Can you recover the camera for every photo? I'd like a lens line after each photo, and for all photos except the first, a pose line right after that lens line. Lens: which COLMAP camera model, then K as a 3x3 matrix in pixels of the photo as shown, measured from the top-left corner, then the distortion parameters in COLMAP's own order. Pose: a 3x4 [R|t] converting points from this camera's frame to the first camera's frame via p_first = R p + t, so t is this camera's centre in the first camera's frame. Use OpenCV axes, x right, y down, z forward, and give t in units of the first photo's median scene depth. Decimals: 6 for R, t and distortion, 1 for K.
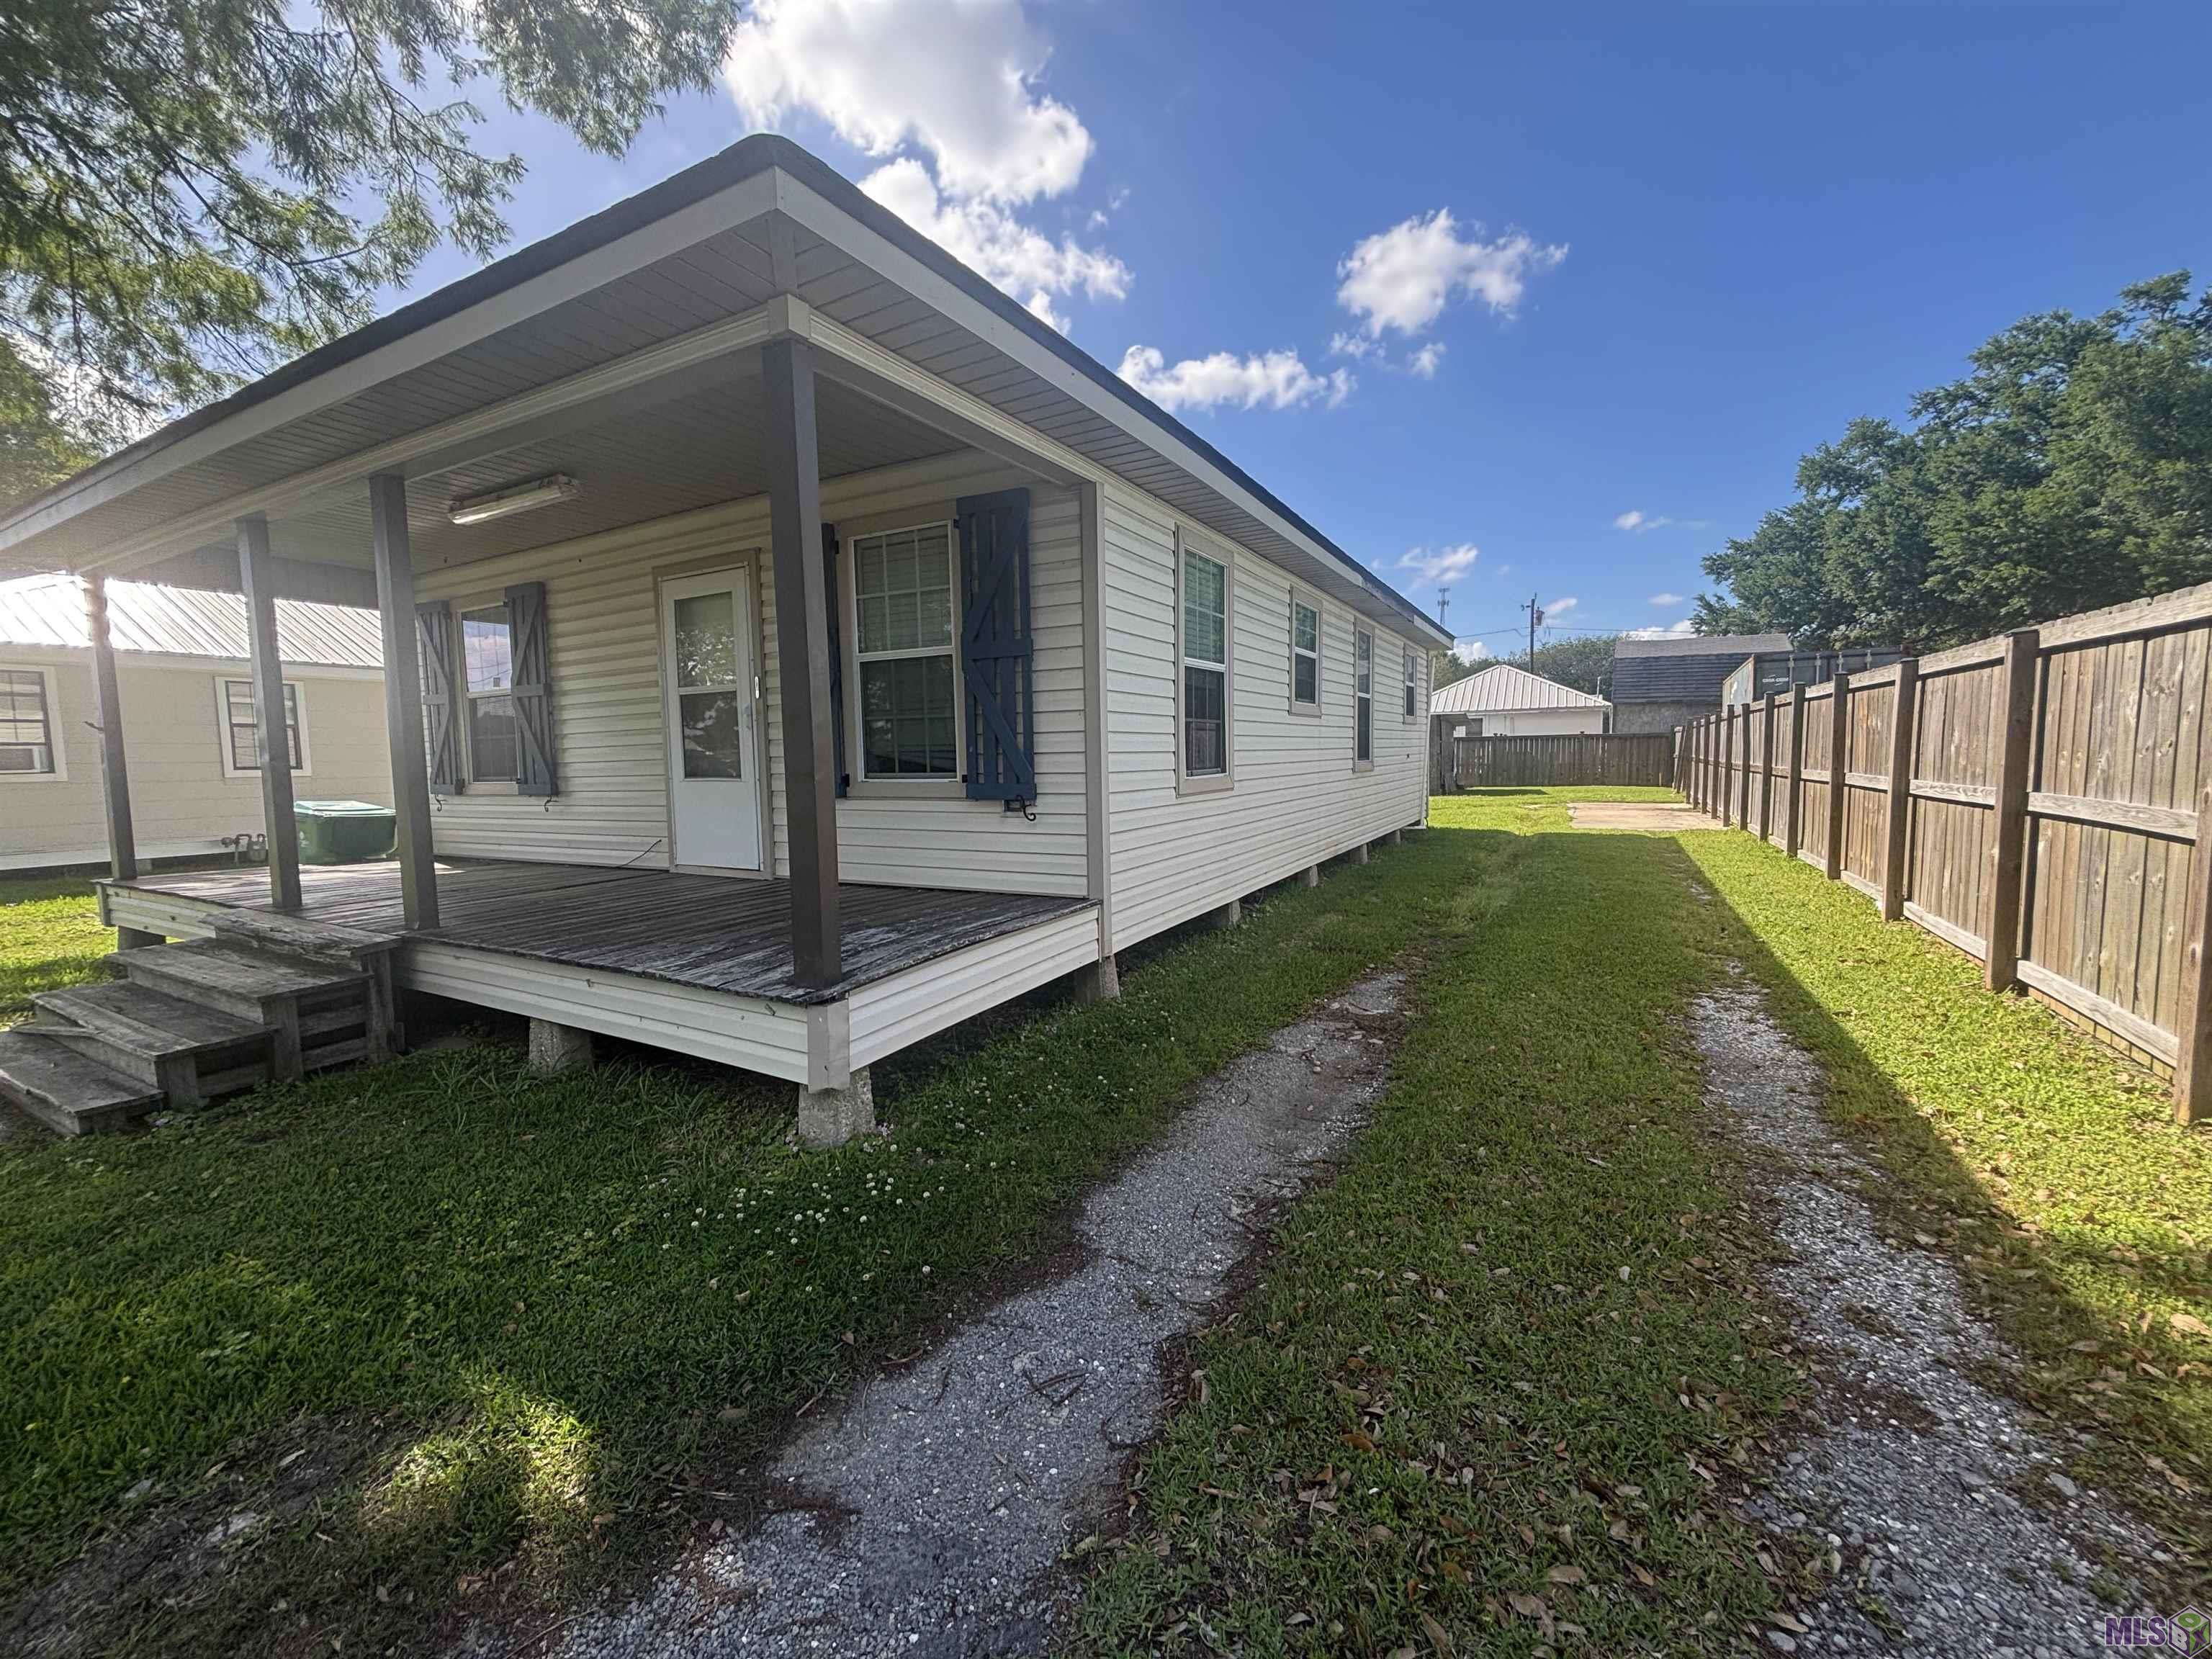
lens RADIAL K [[893.9, 0, 1103.2], [0, 893.9, 826.3], [0, 0, 1]] dist [0.001314, -0.000212]
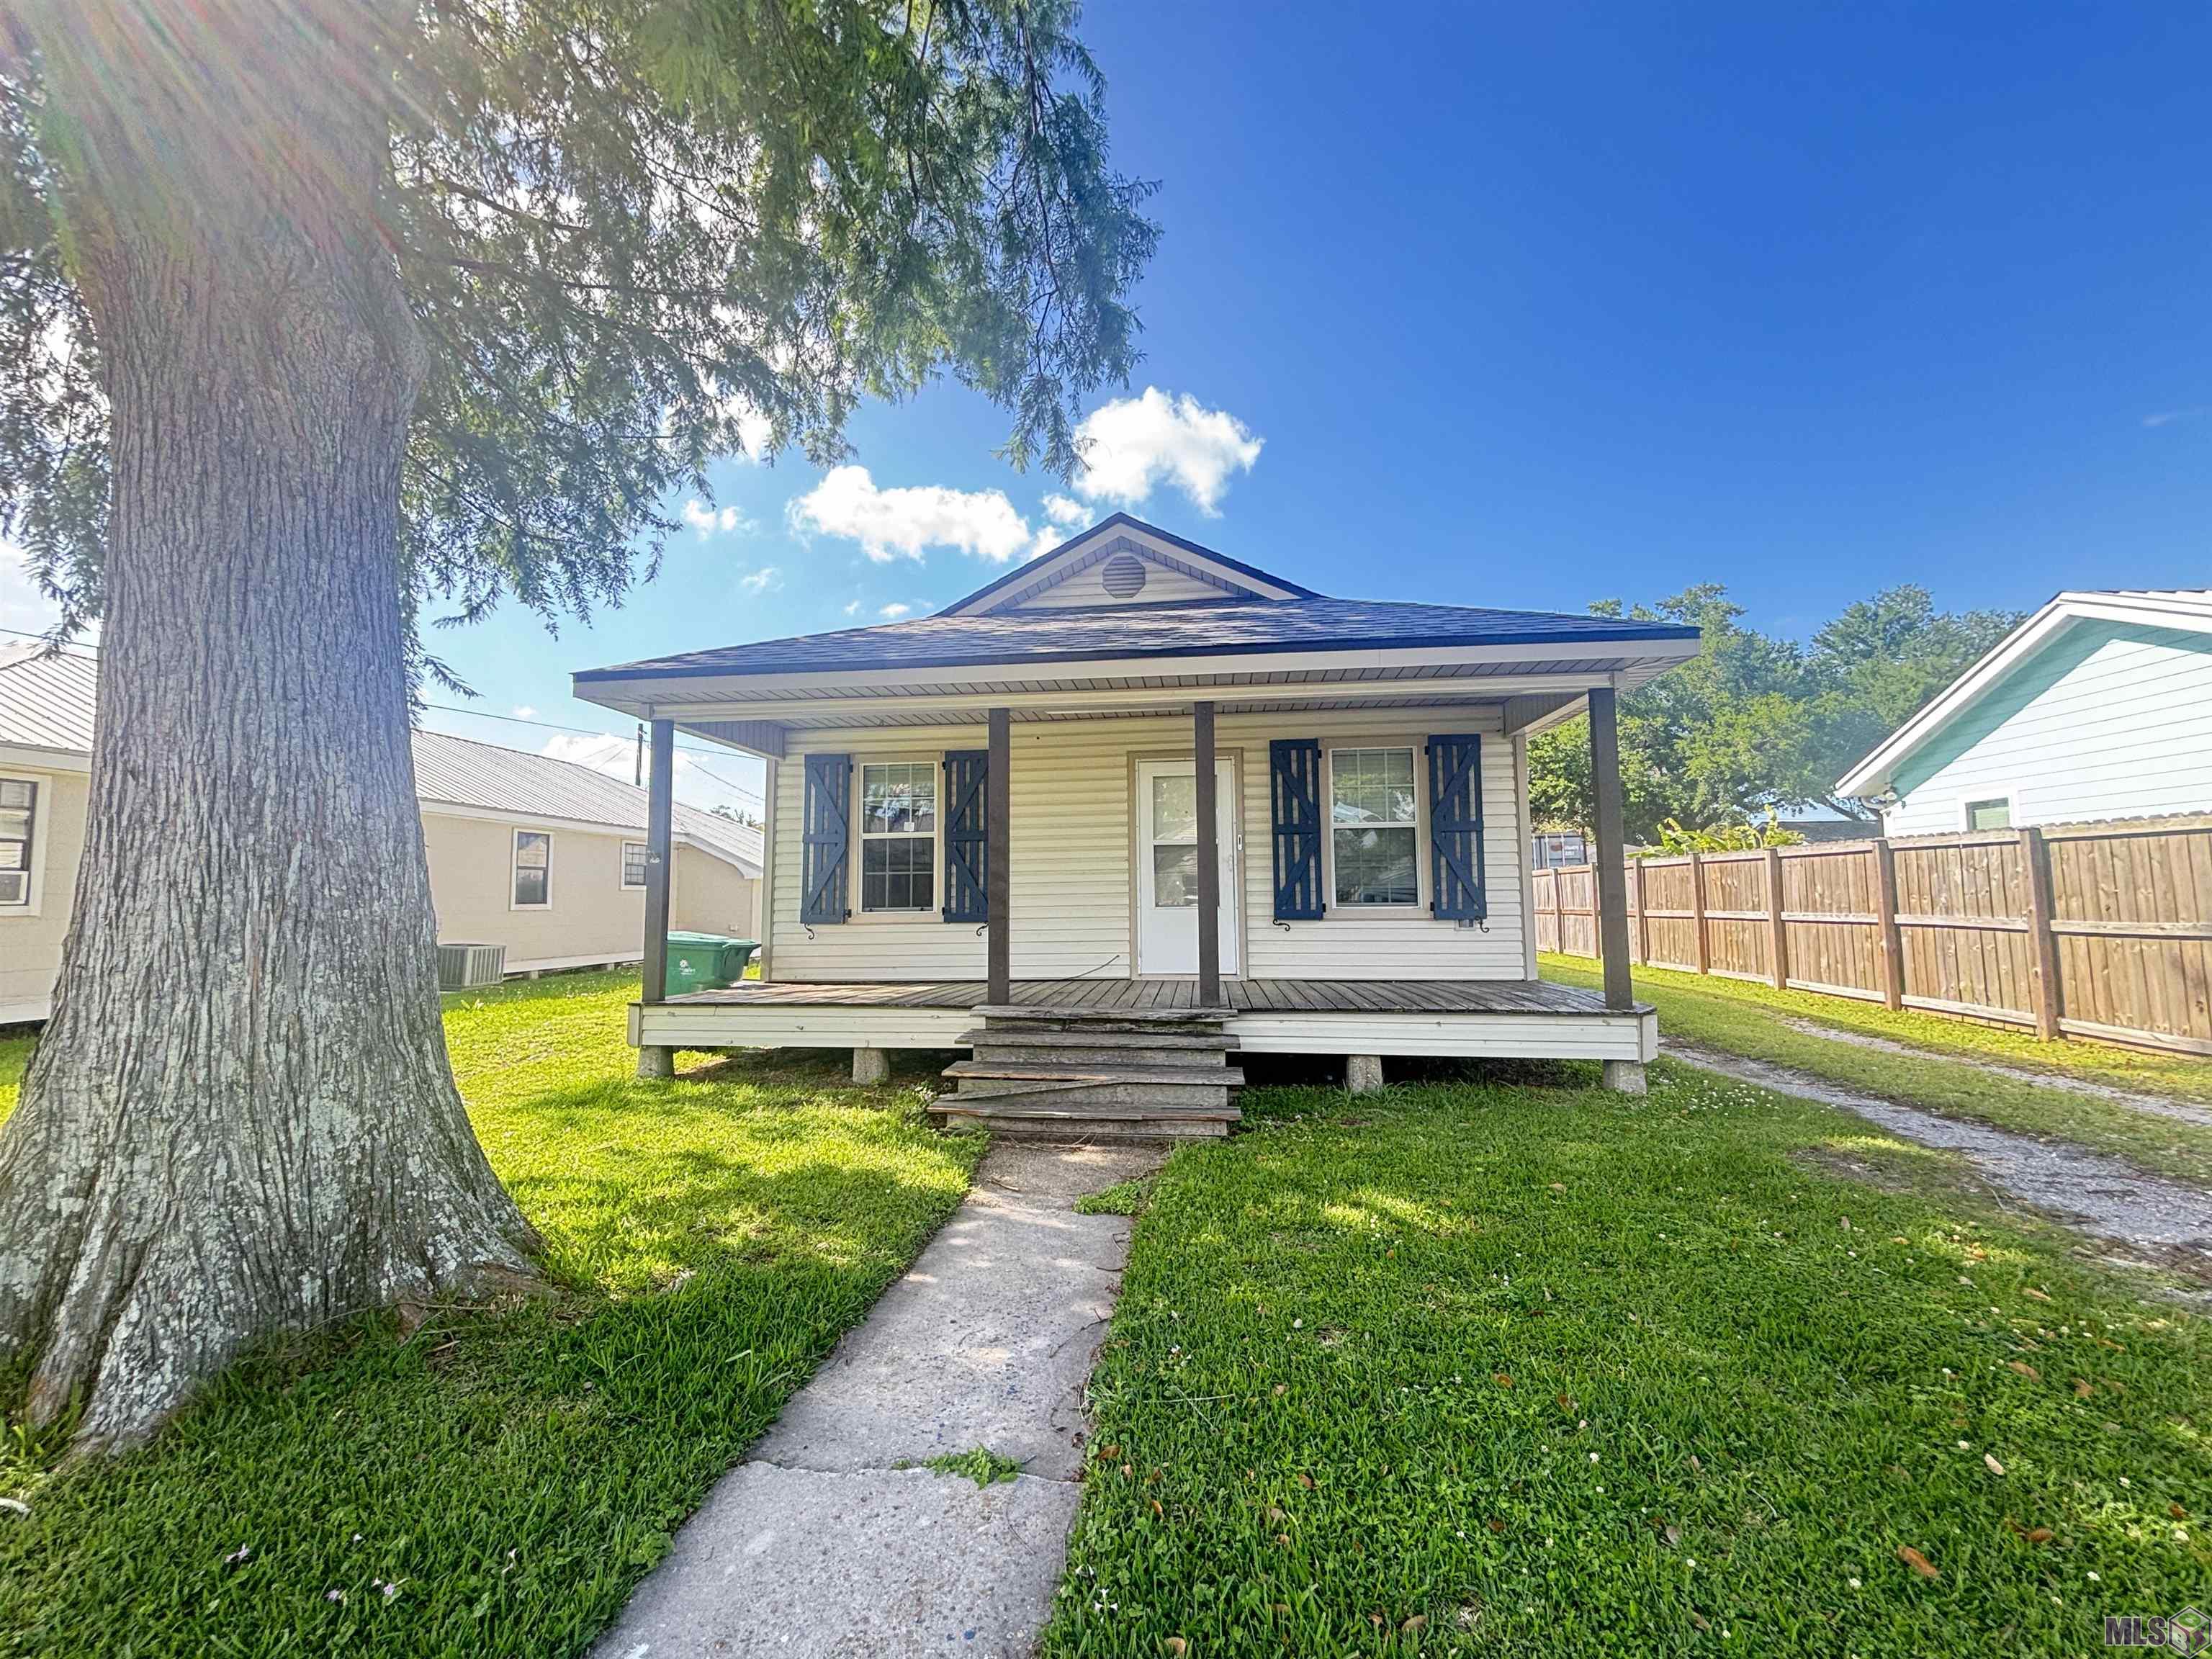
lens RADIAL K [[889.6, 0, 1099.1], [0, 889.6, 827.1], [0, 0, 1]] dist [0.001332, 0.000620]
pose [[0.929013, 0.040050, 0.367875, -1.204166], [0.021828, 0.986464, -0.162519, 0.047807], [-0.369404, 0.159012, 0.915563, -0.223196]]
